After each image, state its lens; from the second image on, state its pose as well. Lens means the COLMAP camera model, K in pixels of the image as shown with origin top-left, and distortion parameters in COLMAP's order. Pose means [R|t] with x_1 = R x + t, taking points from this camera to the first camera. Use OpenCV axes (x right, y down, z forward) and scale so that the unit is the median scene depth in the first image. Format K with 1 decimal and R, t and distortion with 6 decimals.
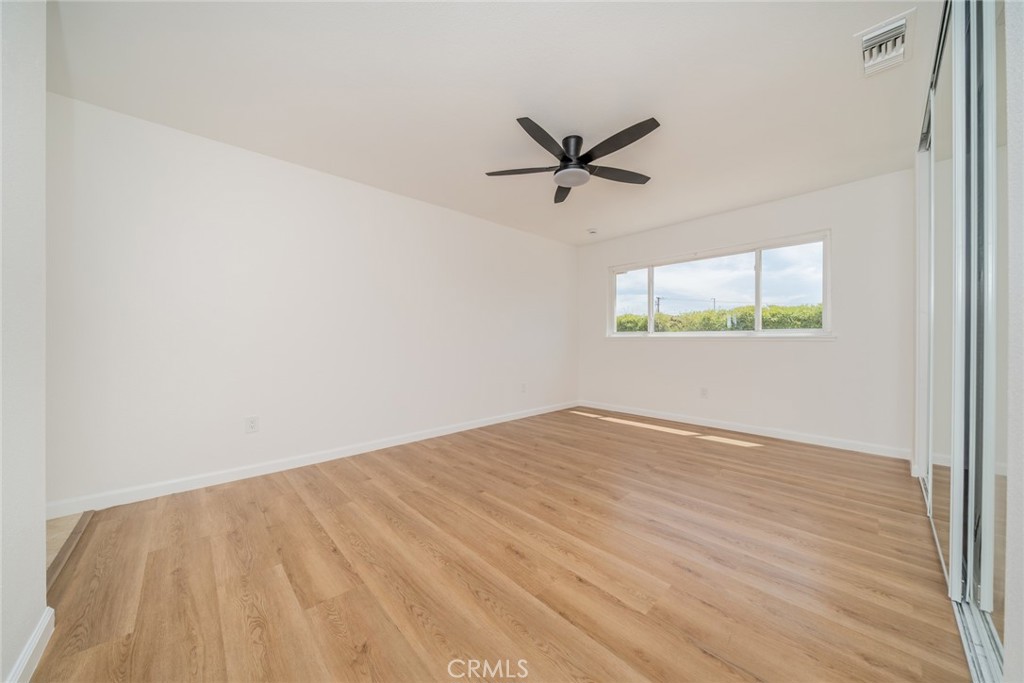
lens RADIAL K [[349.5, 0, 507.7], [0, 349.5, 342.3], [0, 0, 1]] dist [-0.005566, -0.000033]
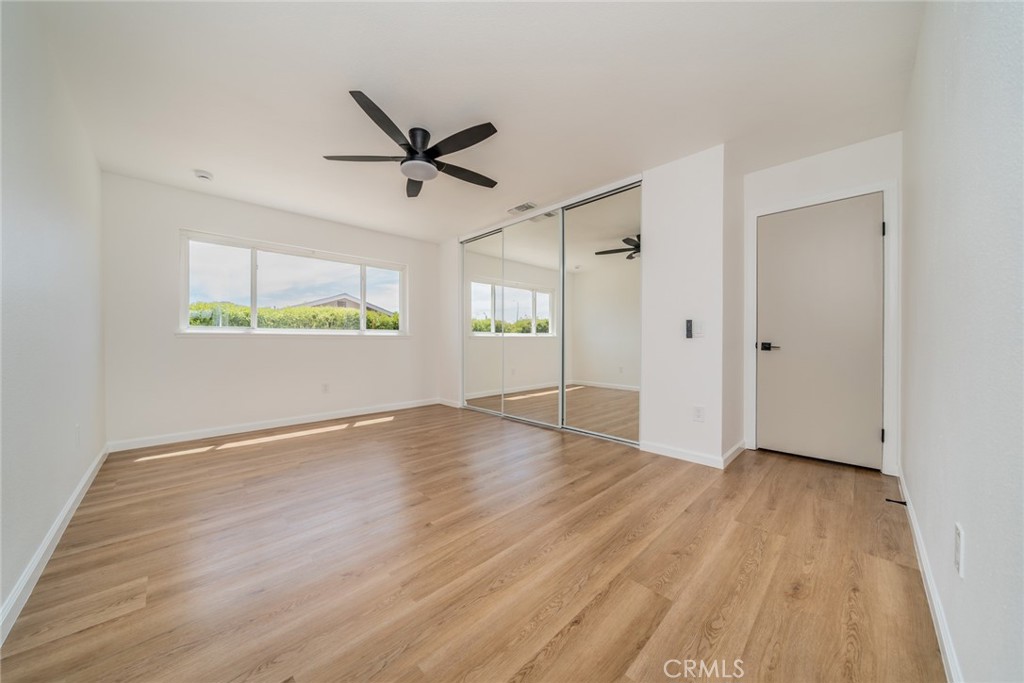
lens RADIAL K [[349.5, 0, 509.2], [0, 349.5, 340.9], [0, 0, 1]] dist [-0.005566, -0.000033]
pose [[-0.034093, -0.001794, 0.999417, -1.328883], [0.006264, 0.999978, 0.002009, 0.011356], [-0.999399, 0.006329, -0.034081, 1.271010]]
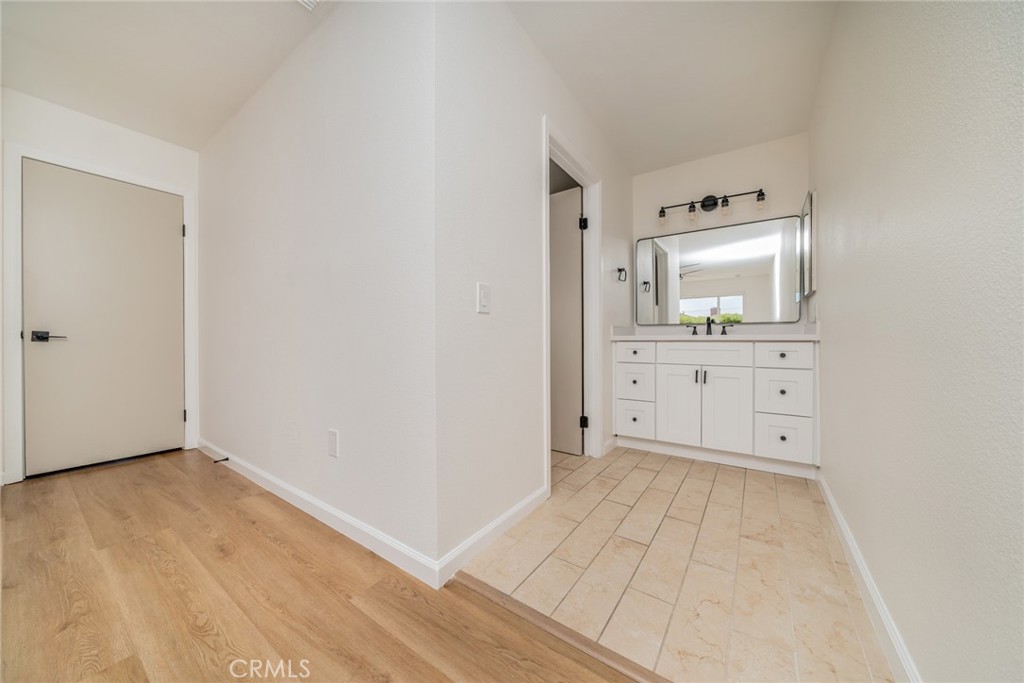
lens RADIAL K [[349.5, 0, 513.3], [0, 349.5, 341.7], [0, 0, 1]] dist [-0.005566, -0.000033]
pose [[-0.975106, 0.005742, -0.221664, -1.037225], [0.004019, 0.999958, 0.008226, 0.074216], [0.221702, 0.007131, -0.975088, 1.617503]]
